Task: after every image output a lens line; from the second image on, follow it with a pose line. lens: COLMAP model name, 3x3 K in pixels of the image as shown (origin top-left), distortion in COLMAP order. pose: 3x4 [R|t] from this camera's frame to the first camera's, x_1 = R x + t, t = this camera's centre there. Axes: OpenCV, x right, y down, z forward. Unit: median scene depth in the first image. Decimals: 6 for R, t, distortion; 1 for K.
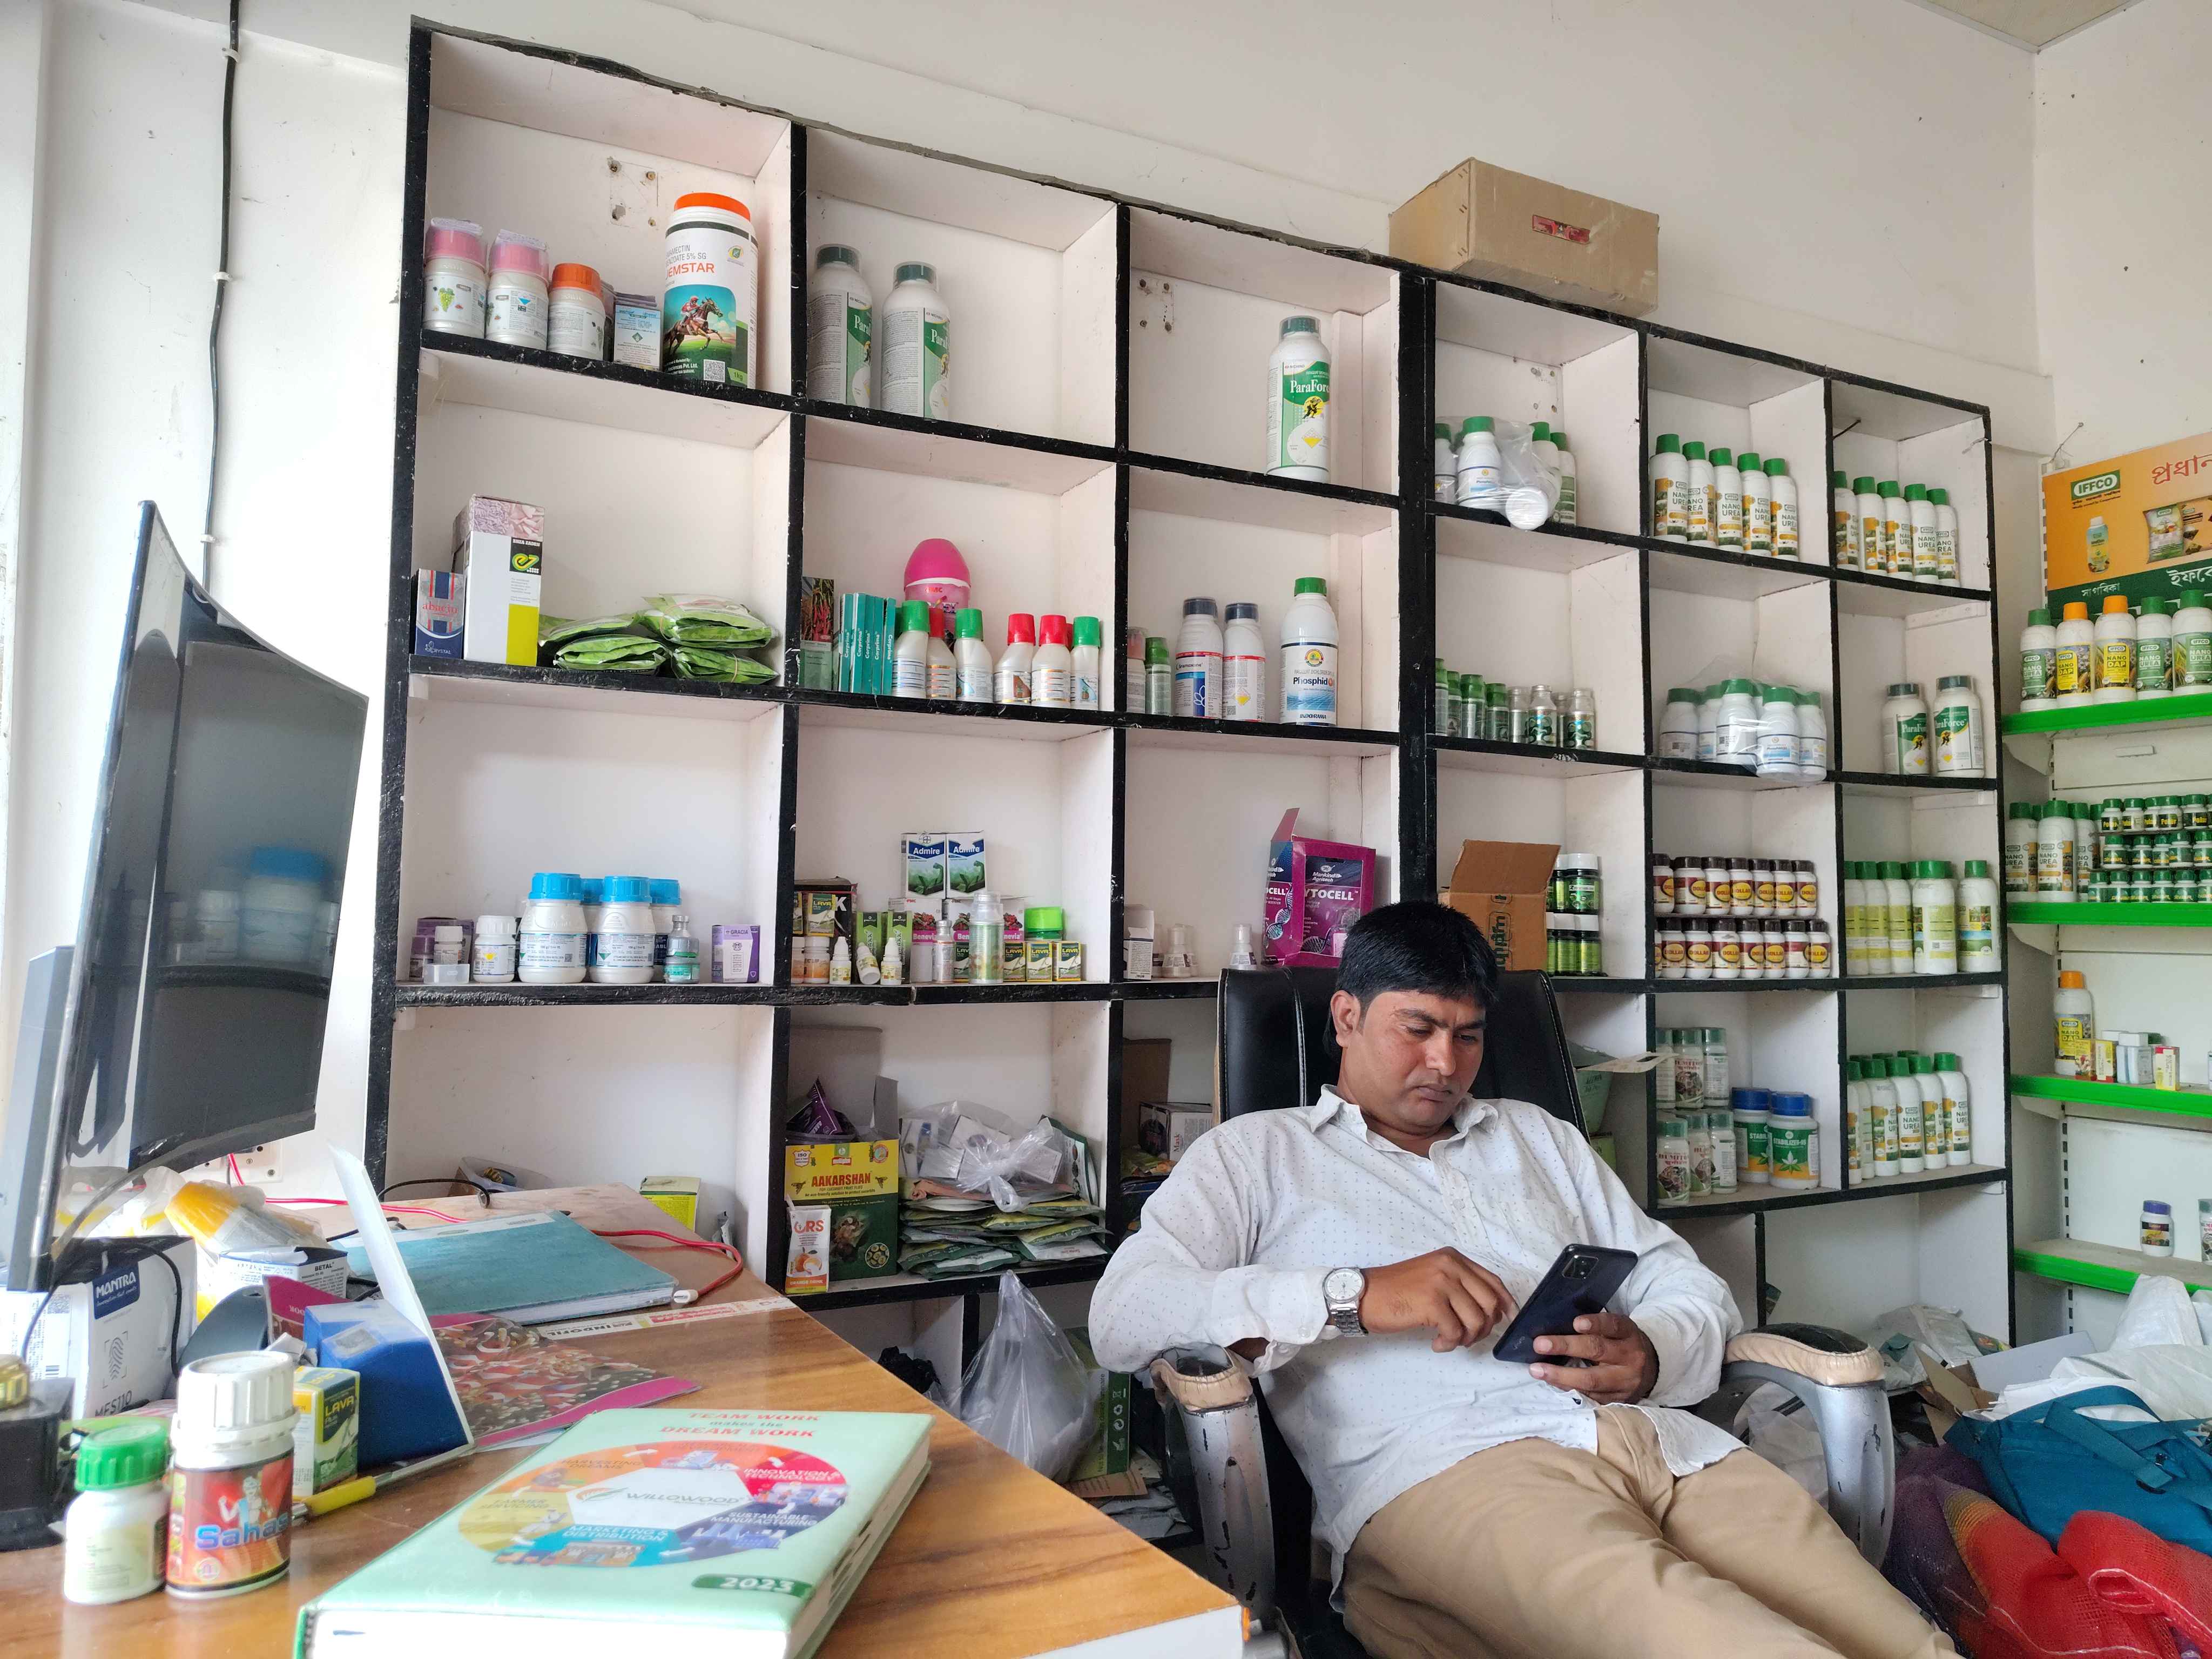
lens RADIAL K [[1533.4, 0, 1100.4], [0, 1533.4, 830.2], [0, 0, 1]] dist [0.014631, -0.033502]
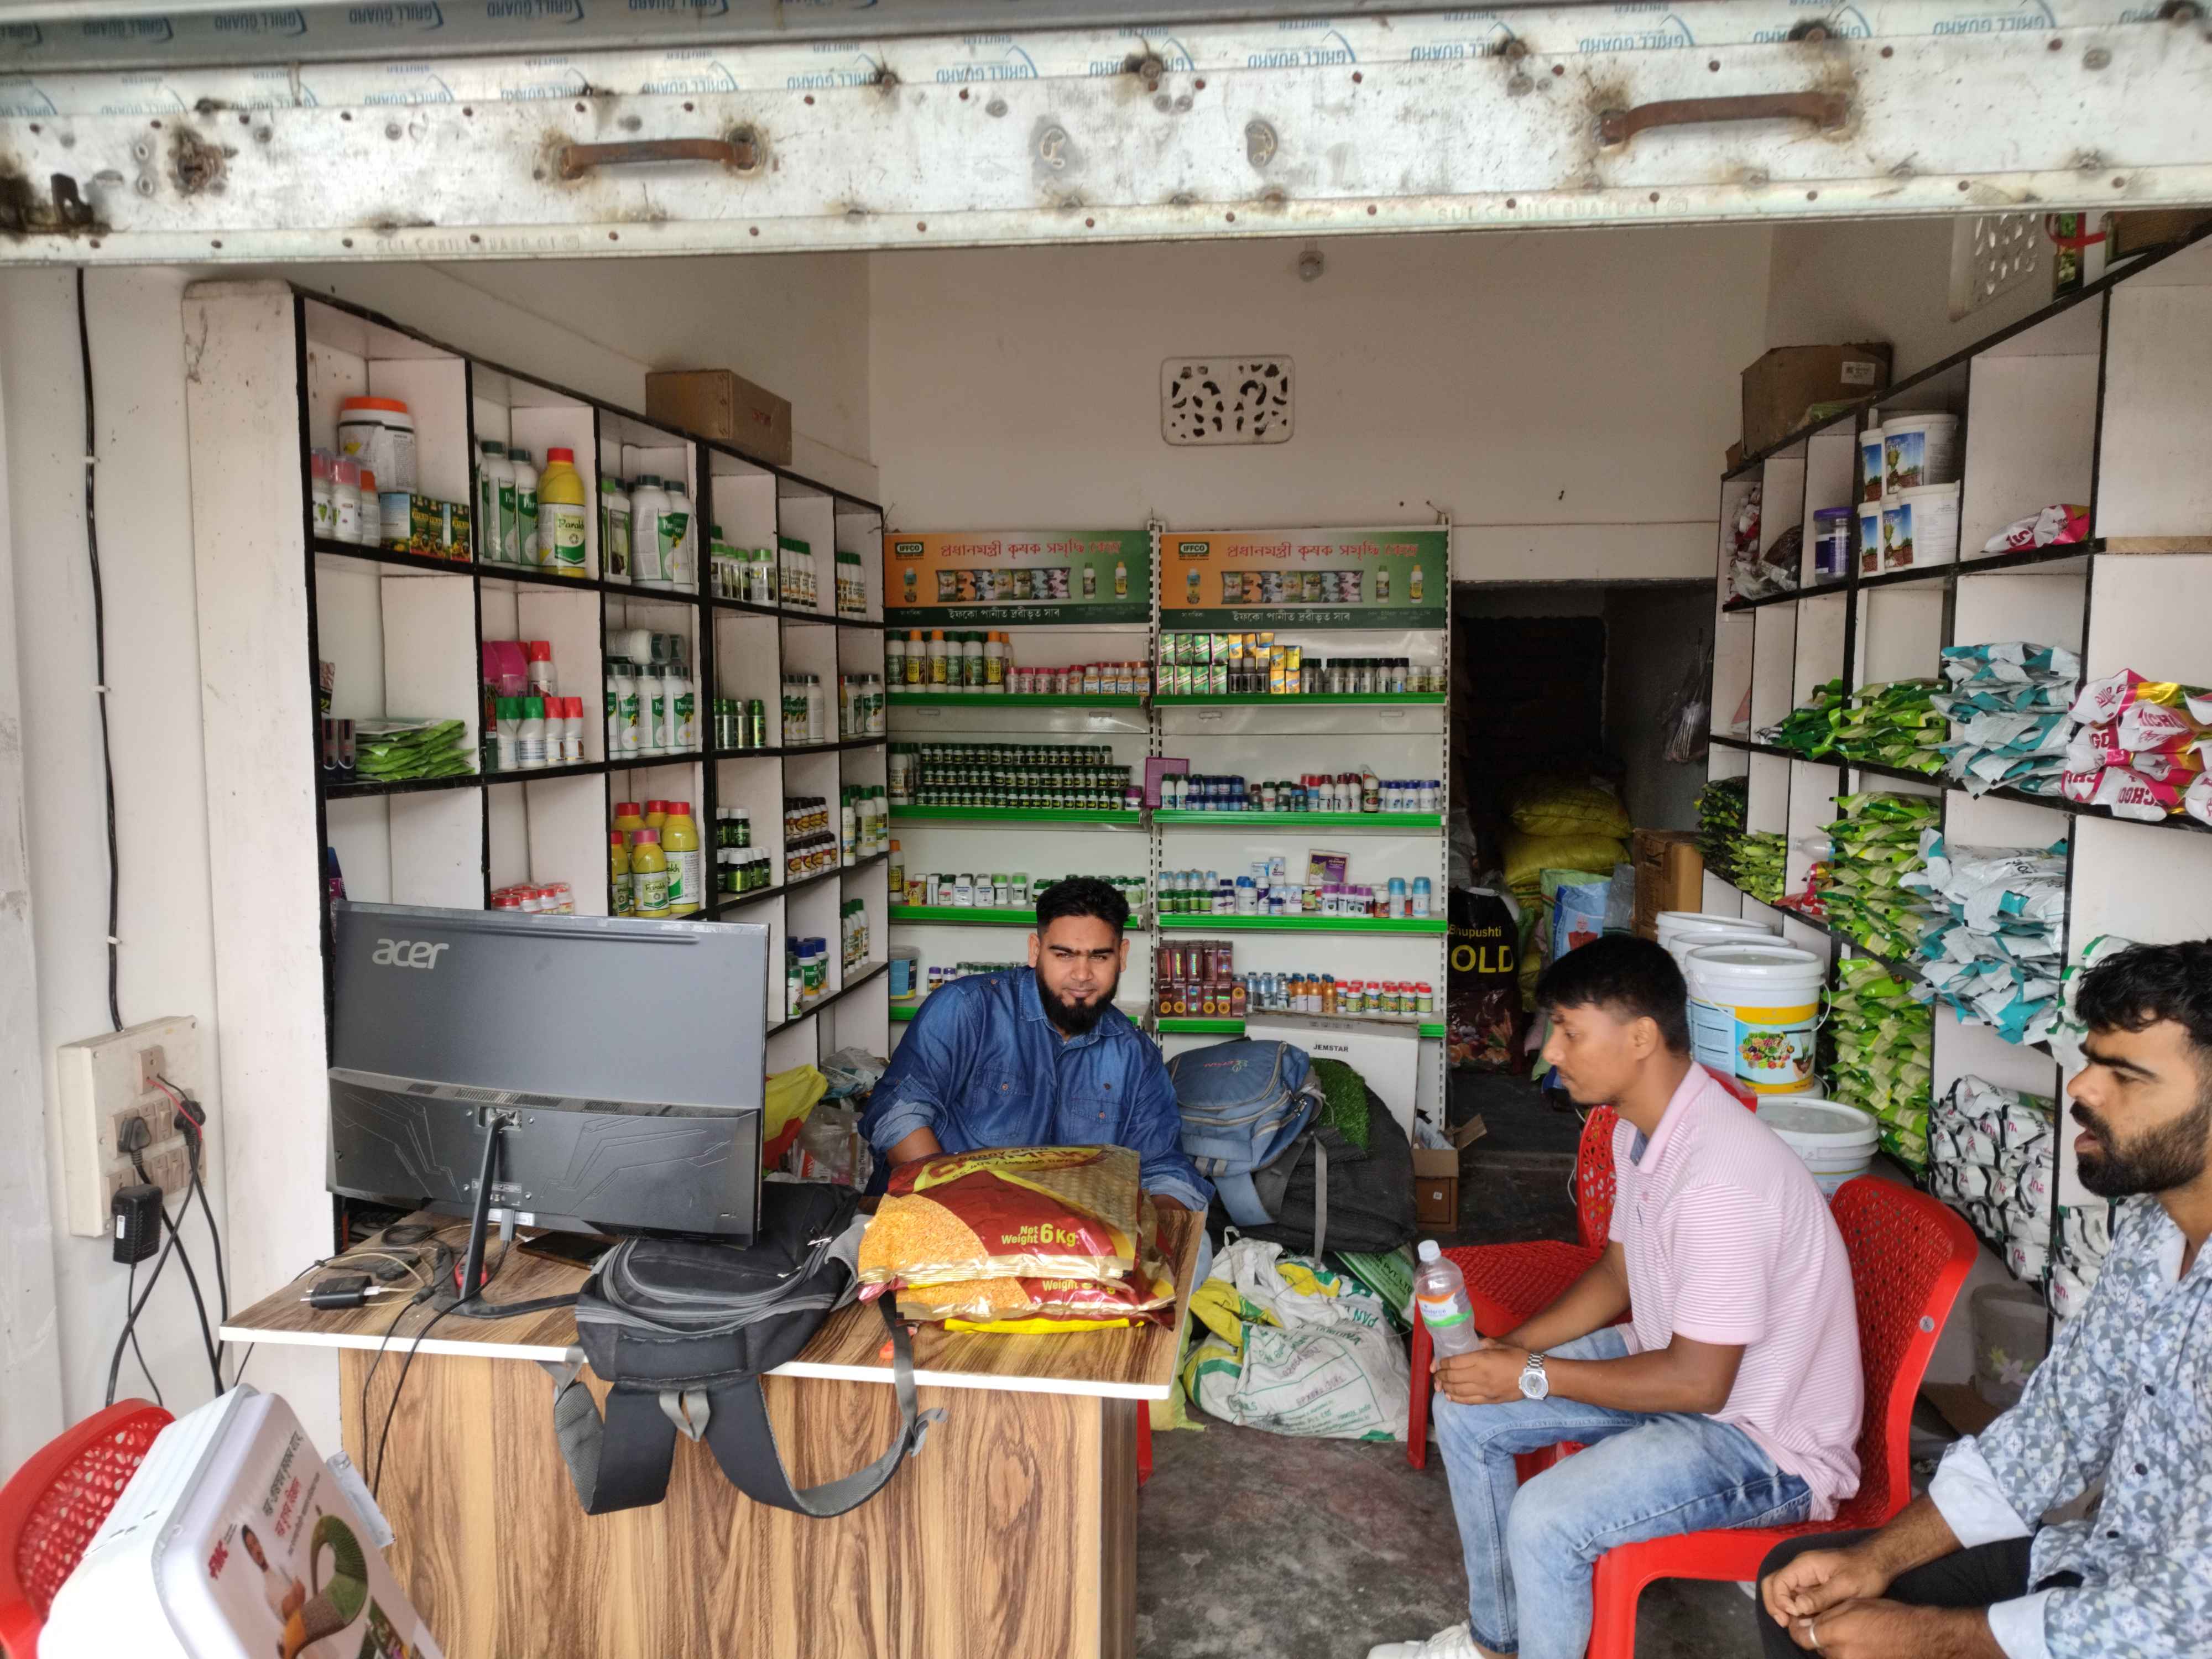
lens RADIAL K [[1595.7, 0, 1106.0], [0, 1595.7, 829.5], [0, 0, 1]] dist [0.040445, -0.075029]
pose [[0.583342, -0.080364, 0.808241, -0.747548], [-0.045097, 0.990353, 0.131020, -0.183905], [-0.810974, -0.112878, 0.574091, -0.231507]]
